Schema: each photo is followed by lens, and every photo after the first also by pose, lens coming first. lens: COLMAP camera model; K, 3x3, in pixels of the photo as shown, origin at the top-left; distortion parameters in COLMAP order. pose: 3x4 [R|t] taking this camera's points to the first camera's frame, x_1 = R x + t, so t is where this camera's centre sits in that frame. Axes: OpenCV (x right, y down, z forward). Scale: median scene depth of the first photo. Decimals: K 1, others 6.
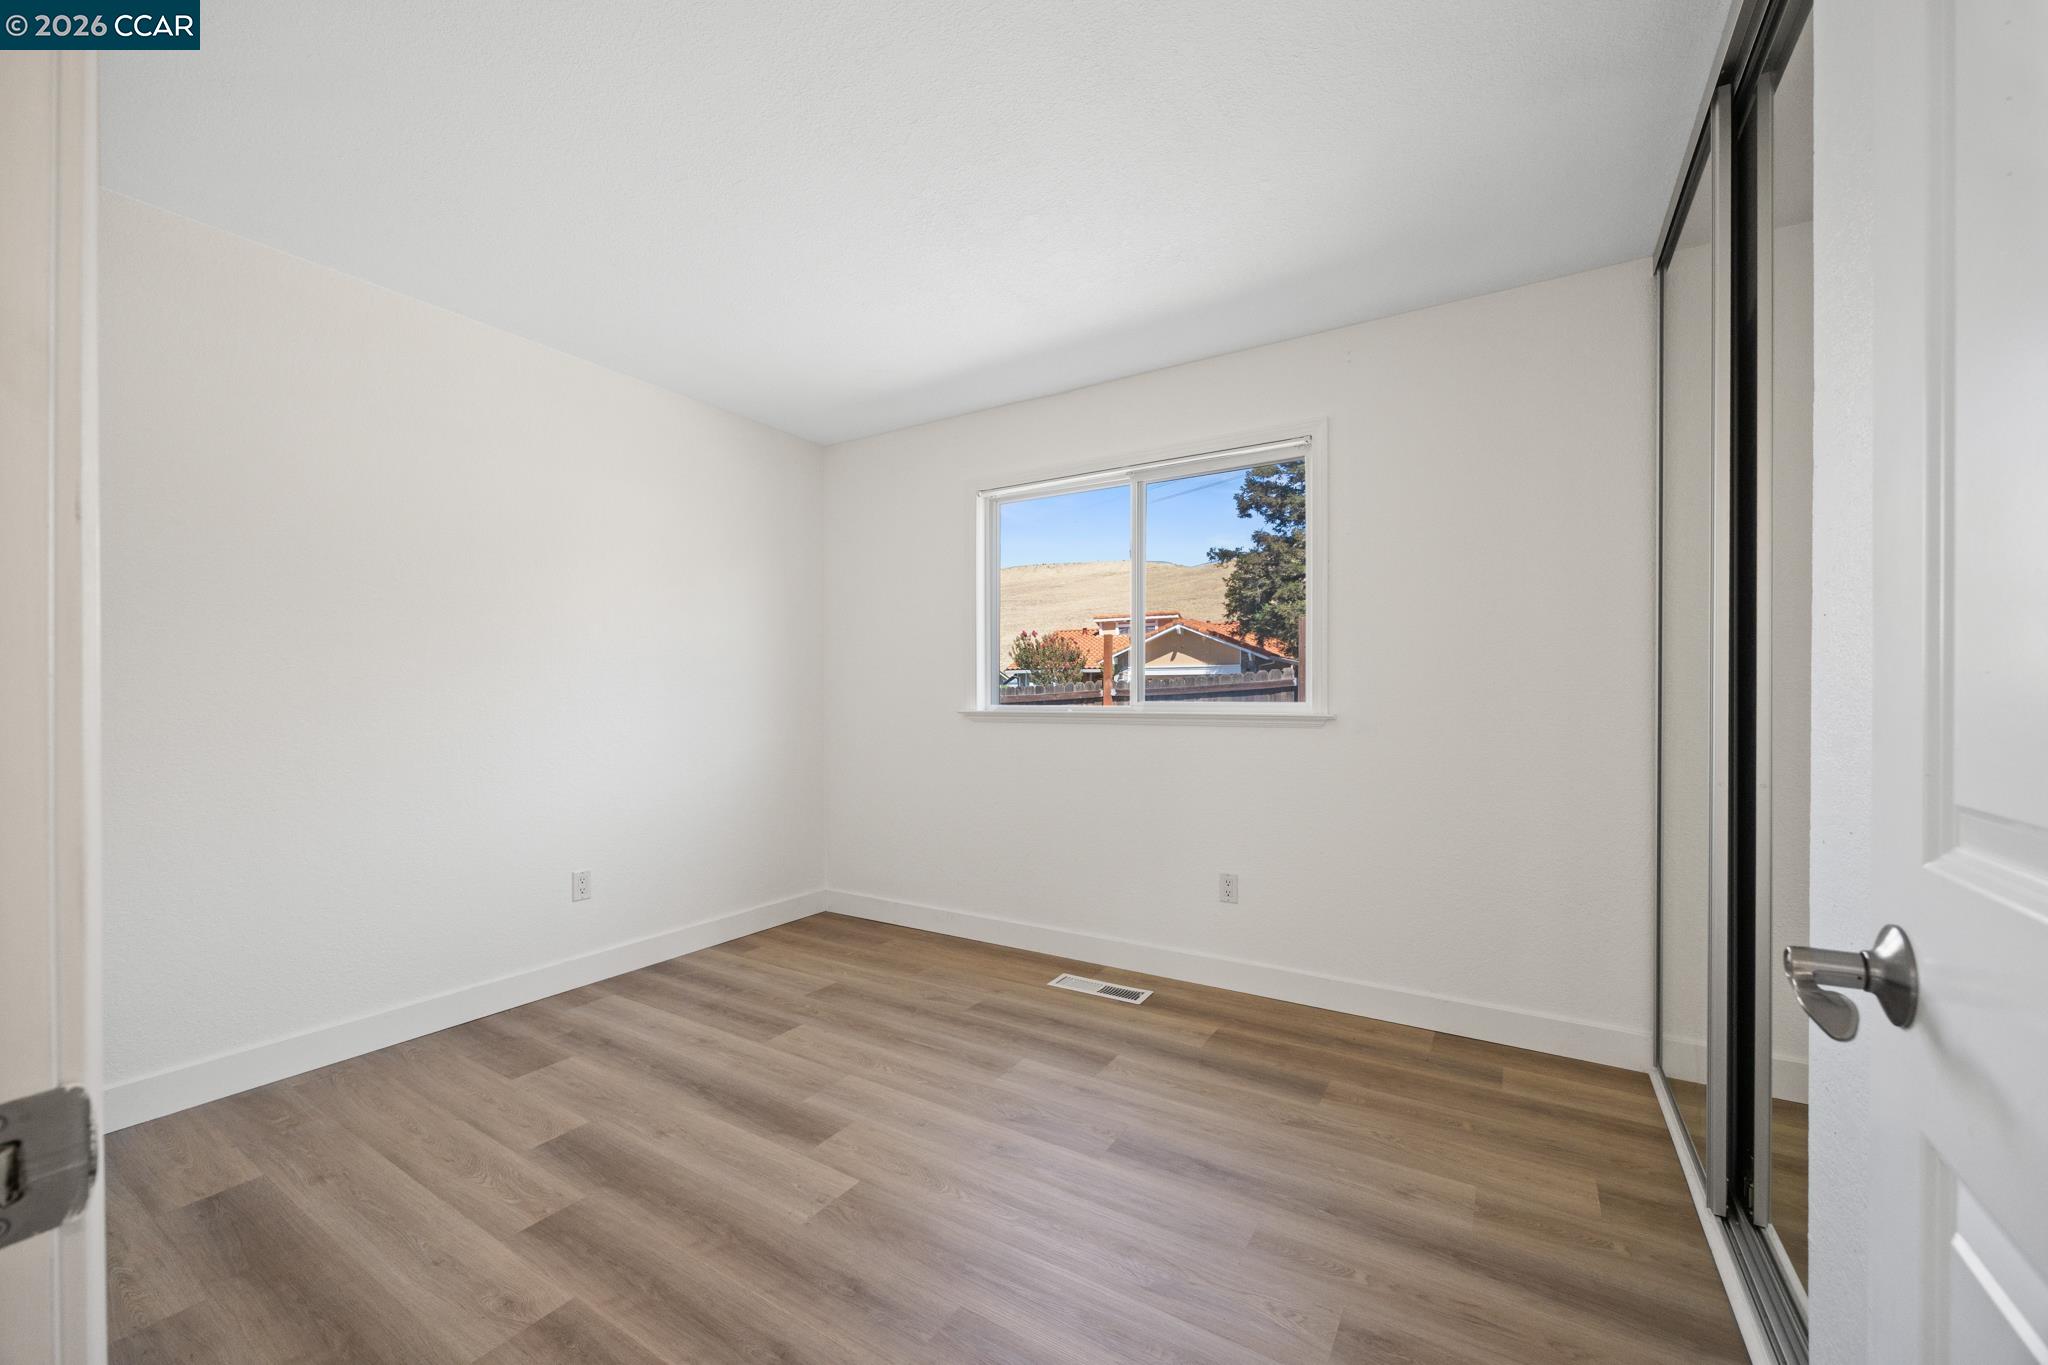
lens RADIAL K [[788.7, 0, 1014.0], [0, 788.7, 692.5], [0, 0, 1]] dist [-0.001451, 0.000050]
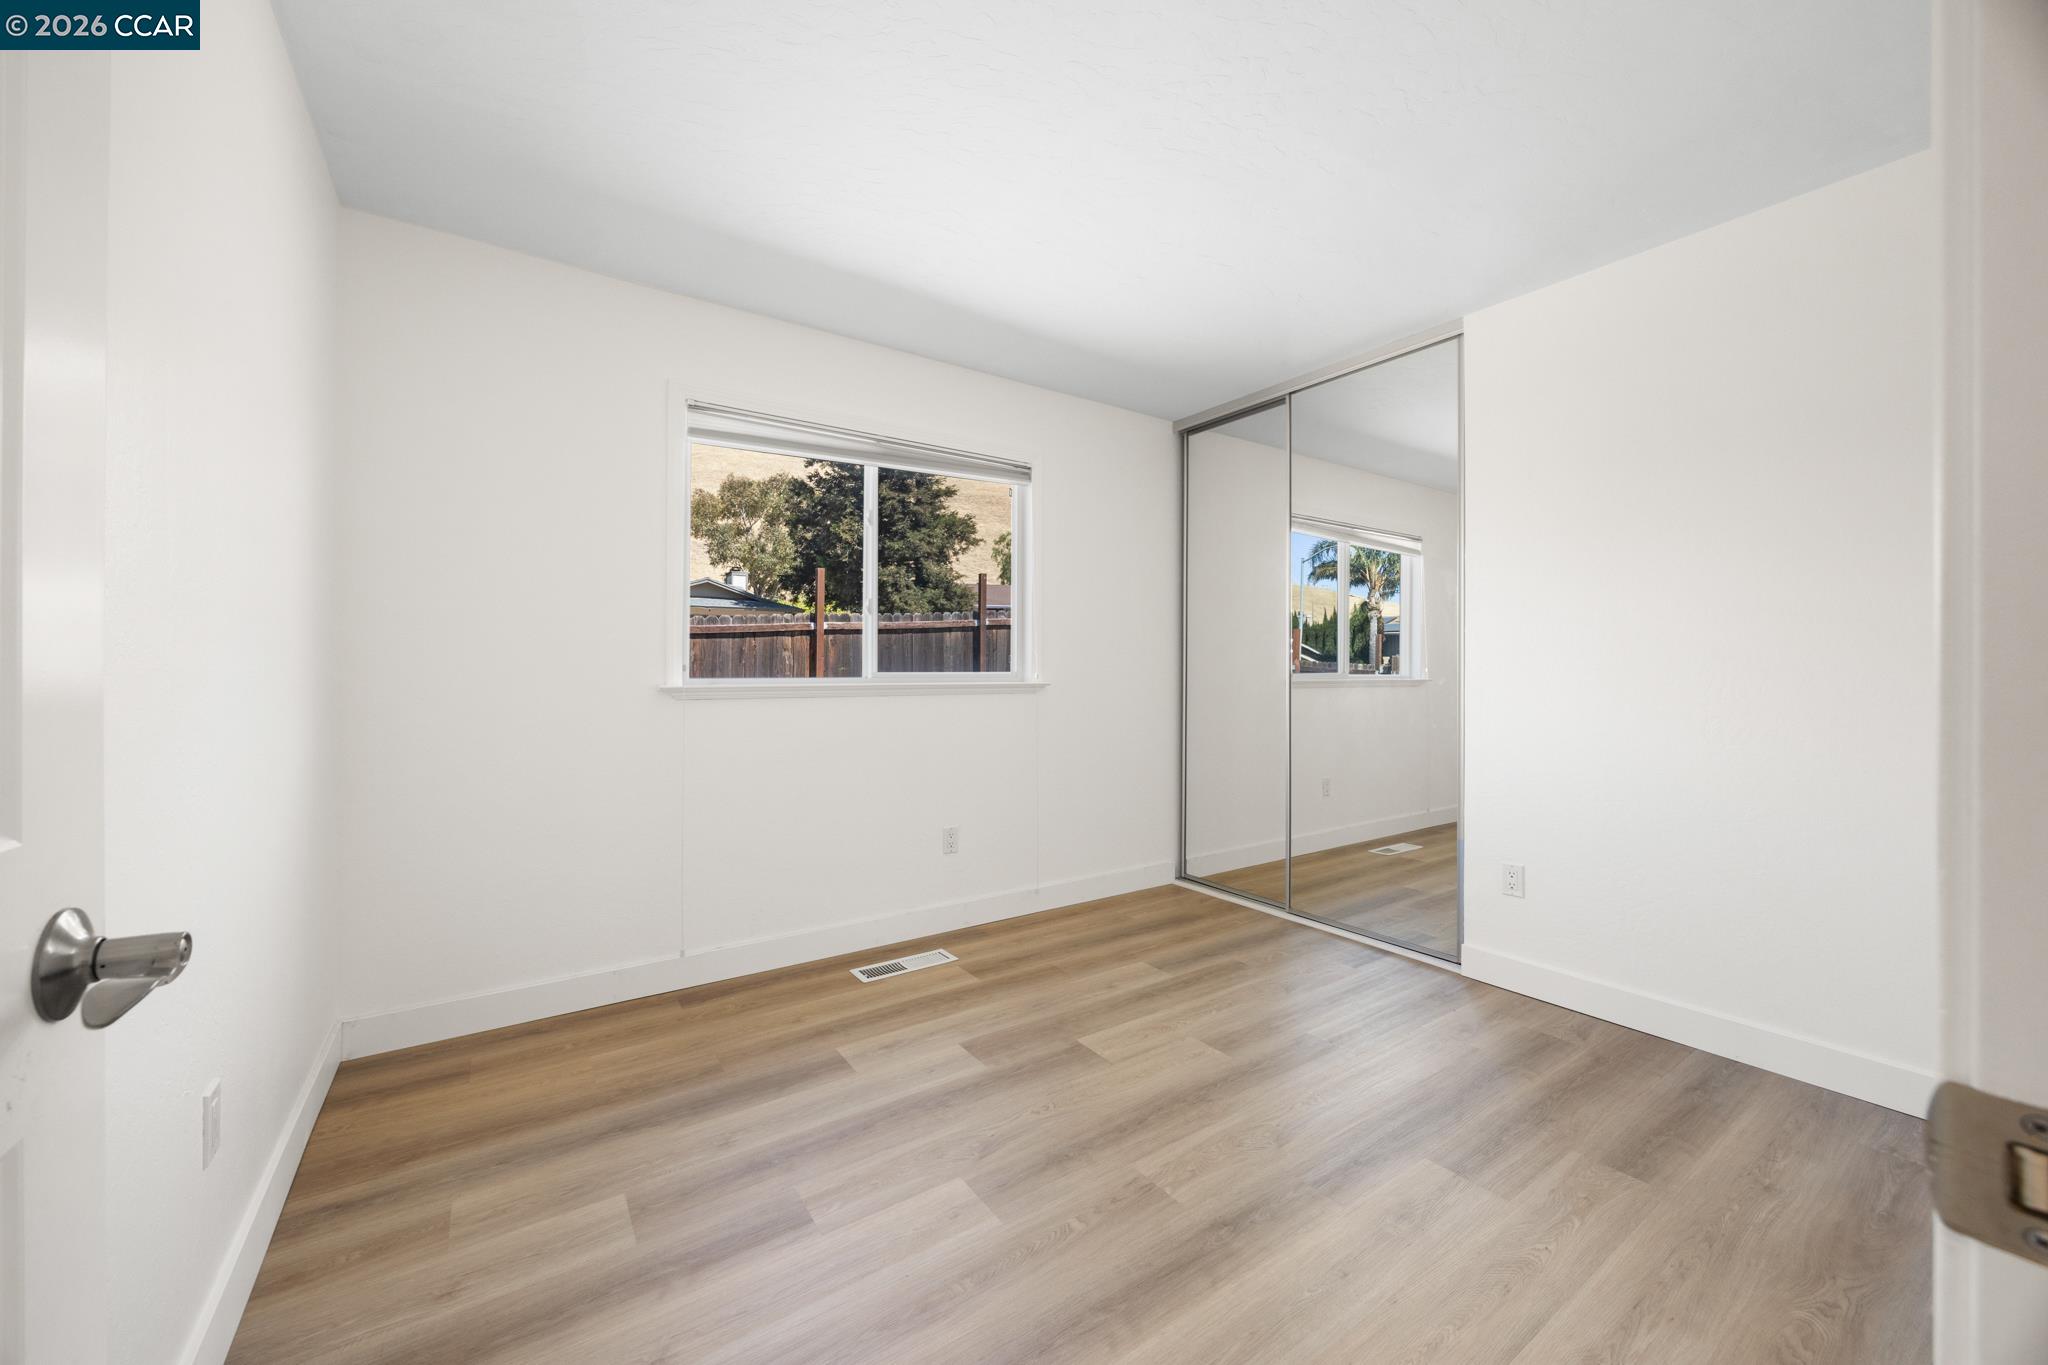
lens RADIAL K [[788.7, 0, 1026.6], [0, 788.7, 676.1], [0, 0, 1]] dist [-0.001451, 0.000050]
pose [[0.391503, -0.001630, 0.920175, -0.708854], [-0.002395, 0.999993, 0.002790, 0.013664], [-0.920174, -0.003296, 0.391496, 0.466114]]
